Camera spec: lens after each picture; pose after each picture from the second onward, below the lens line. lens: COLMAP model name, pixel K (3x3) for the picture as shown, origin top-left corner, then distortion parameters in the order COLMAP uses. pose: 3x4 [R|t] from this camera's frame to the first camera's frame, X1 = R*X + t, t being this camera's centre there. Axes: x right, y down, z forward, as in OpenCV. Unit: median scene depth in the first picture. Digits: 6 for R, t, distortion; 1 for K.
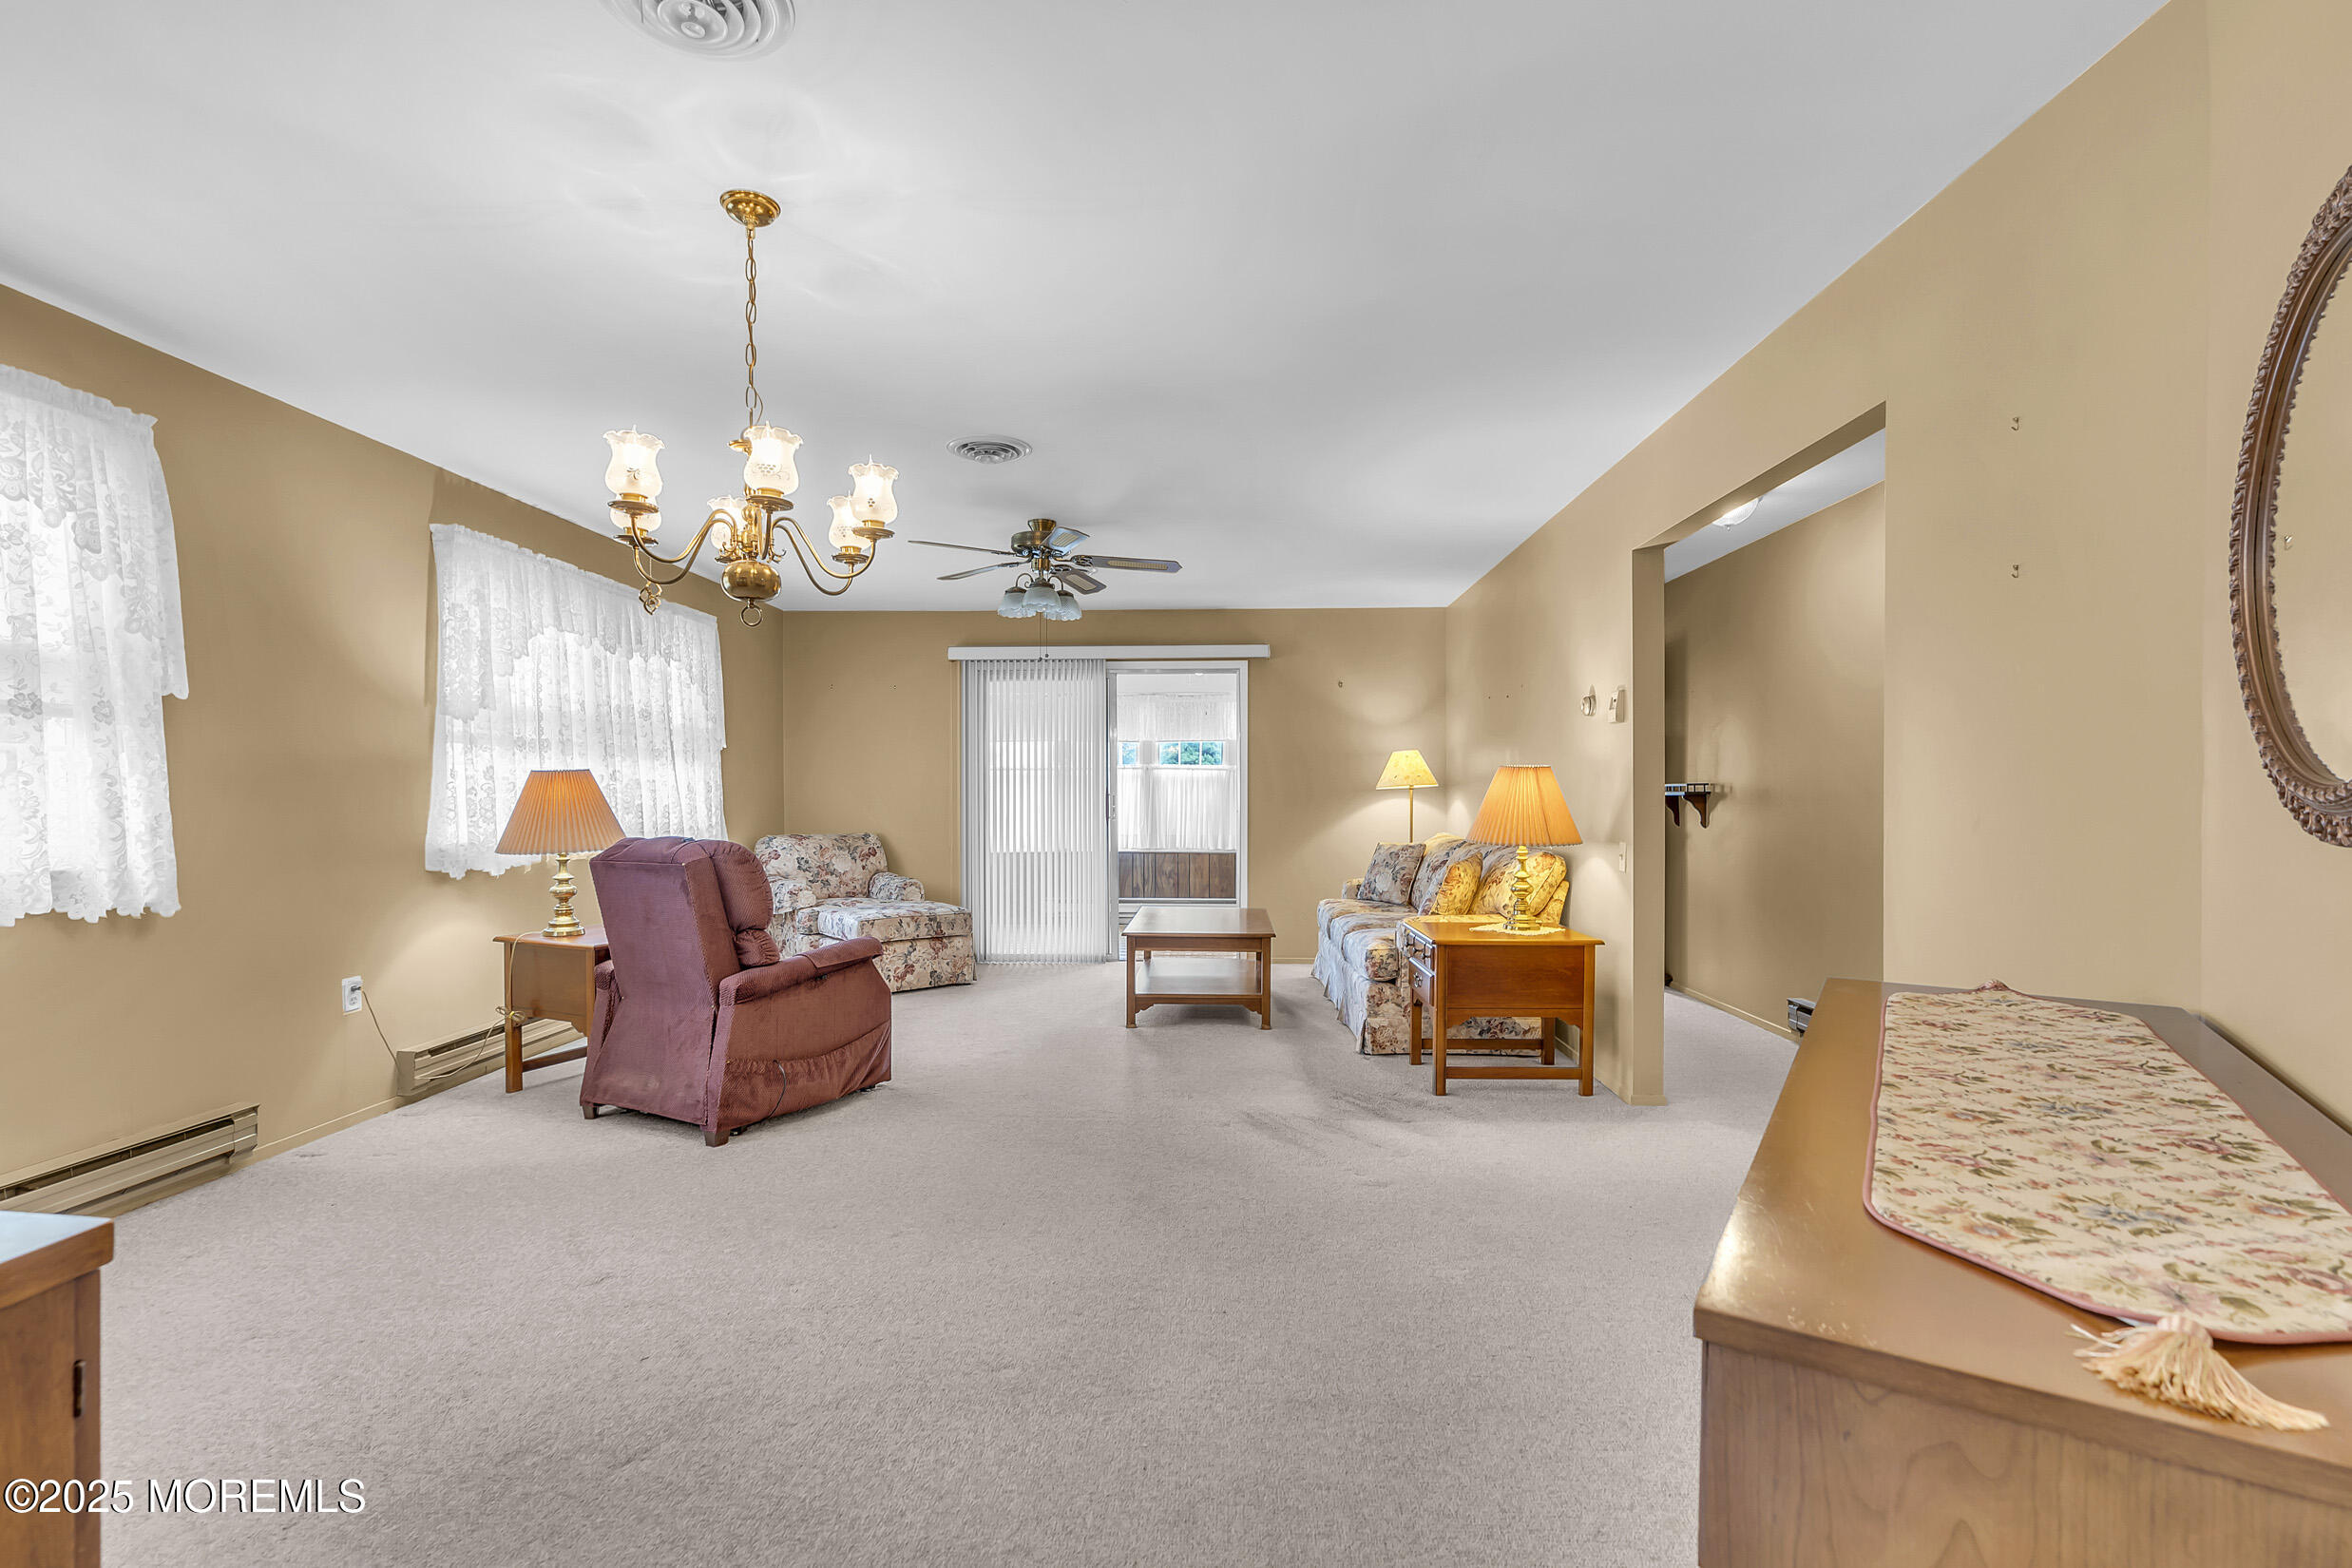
lens RADIAL K [[1074.3, 0, 1172.8], [0, 1074.3, 780.4], [0, 0, 1]] dist [-0.009700, 0.004280]
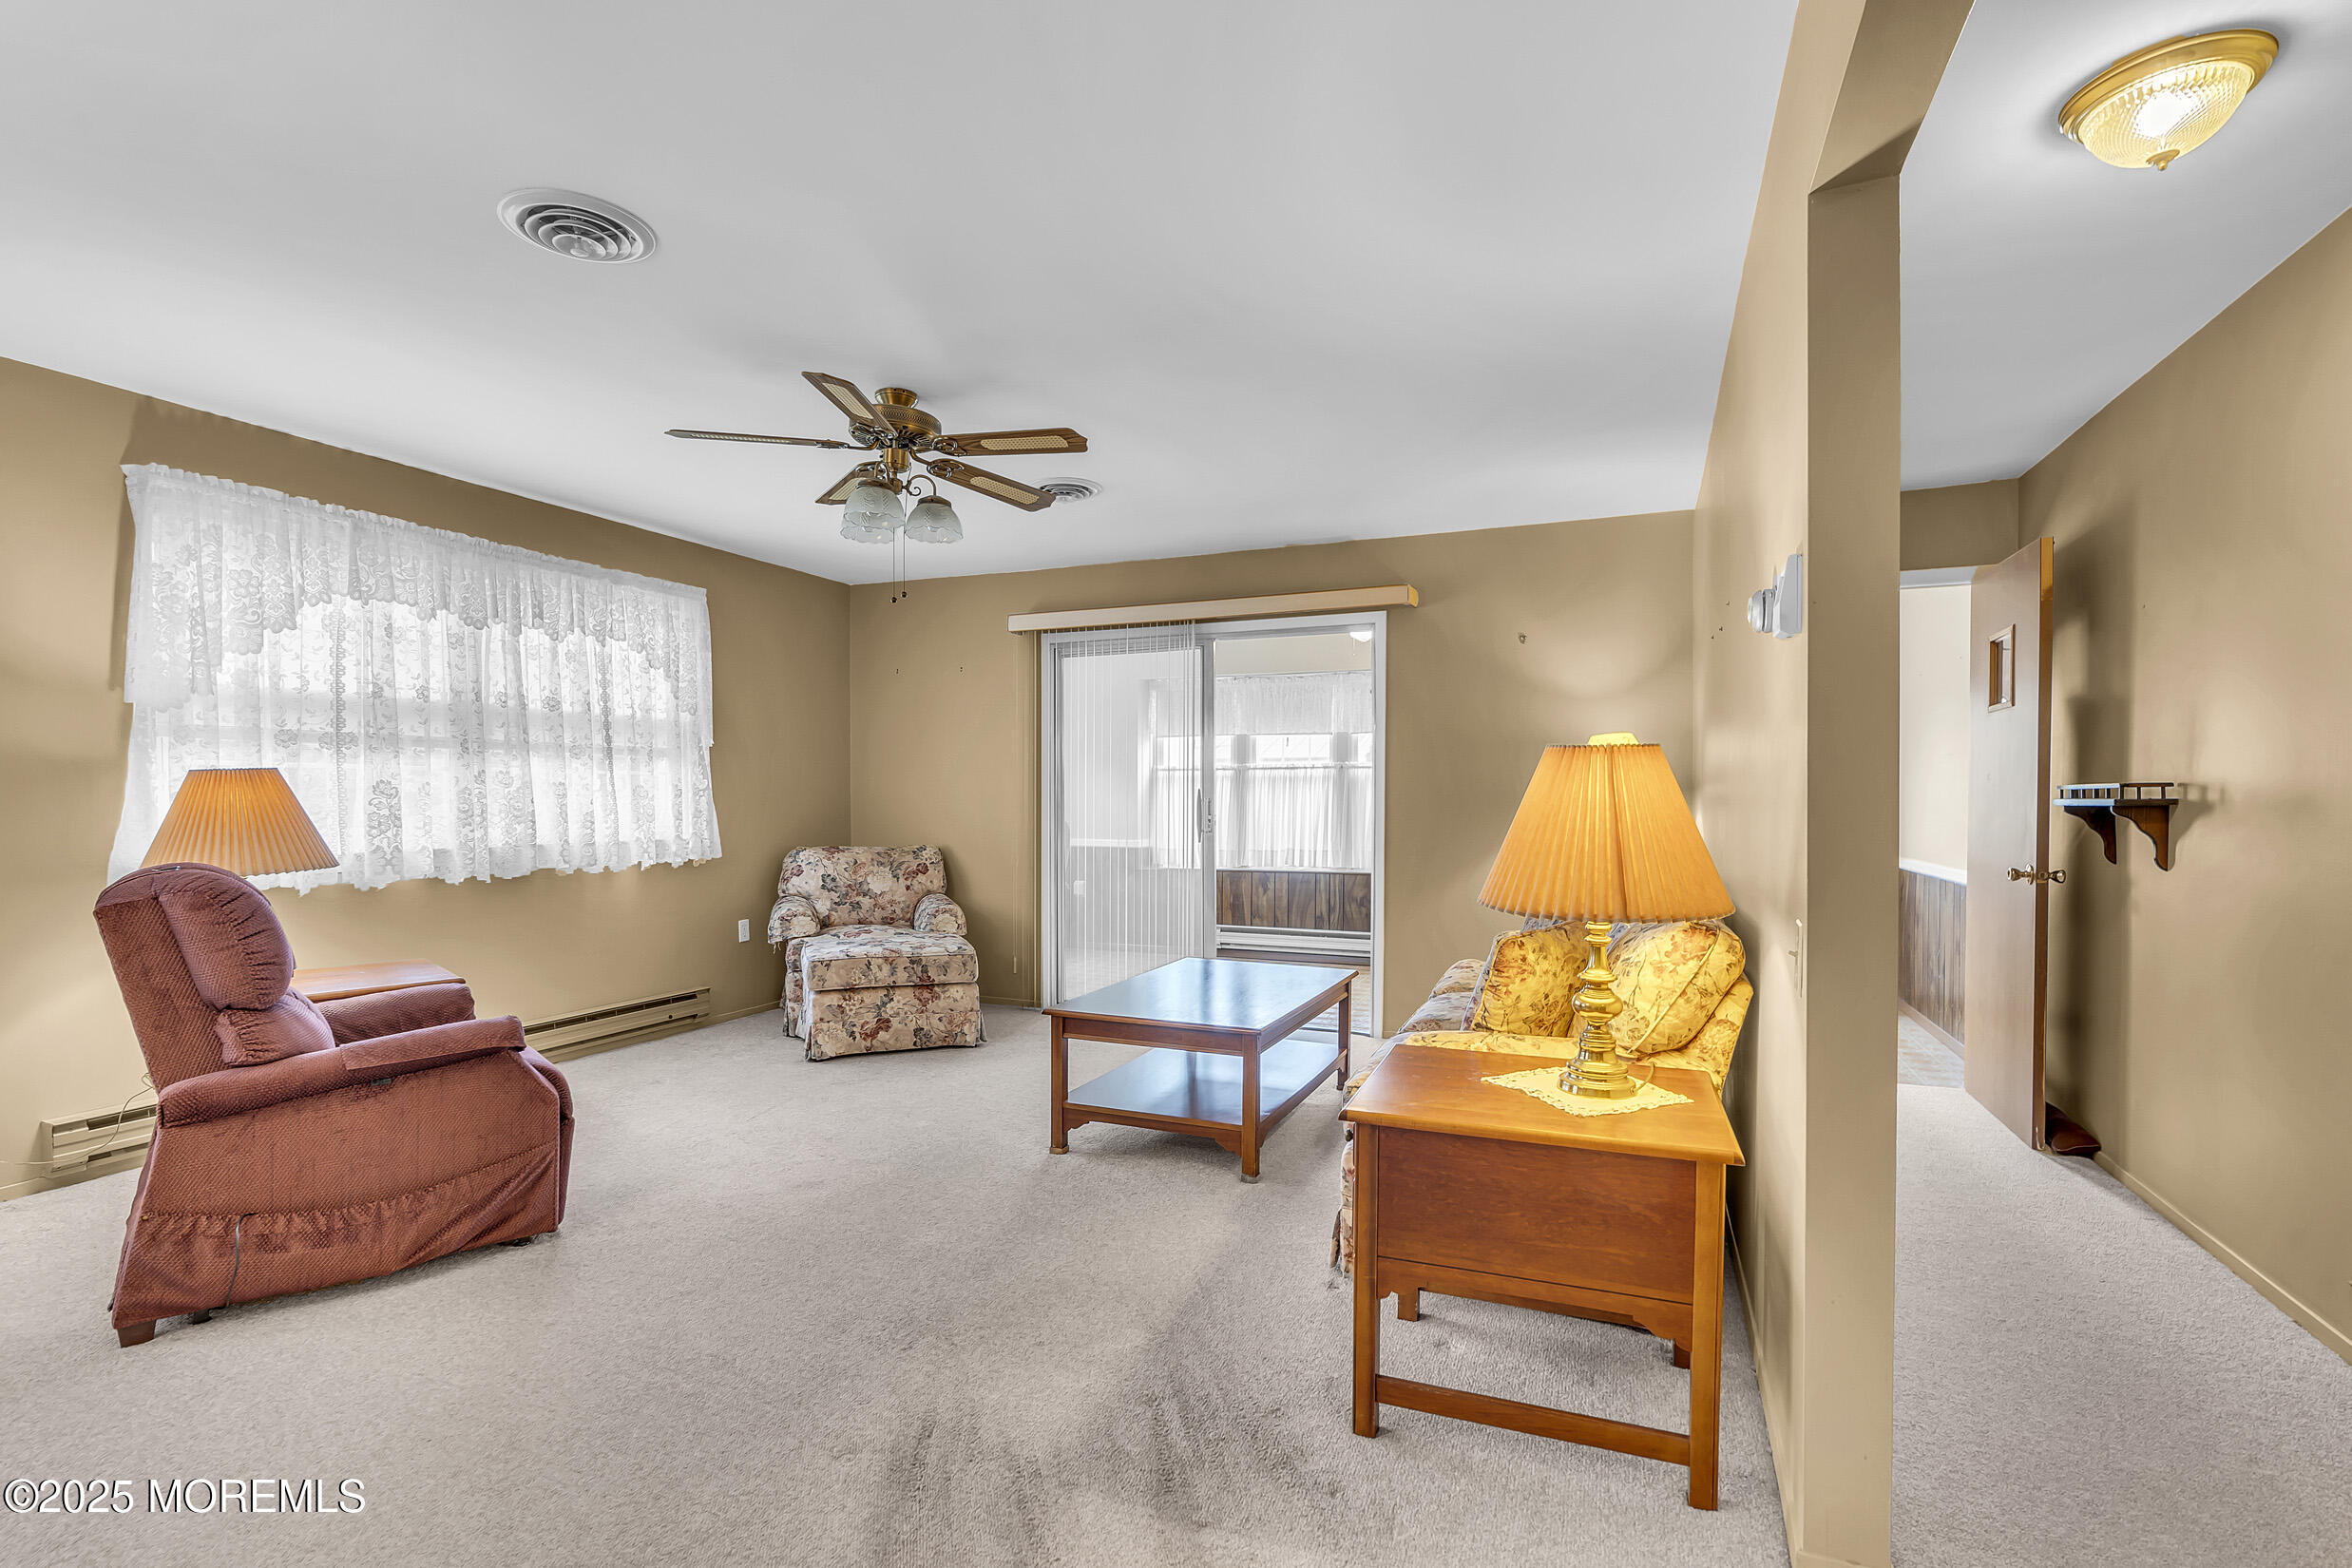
lens RADIAL K [[1071.6, 0, 1174.9], [0, 1071.6, 799.3], [0, 0, 1]] dist [-0.001227, 0.000525]
pose [[0.937978, 0.002131, -0.346688, 0.235246], [0.003324, 0.999880, 0.015139, 0.001577], [0.346678, -0.015352, 0.937858, 0.368142]]
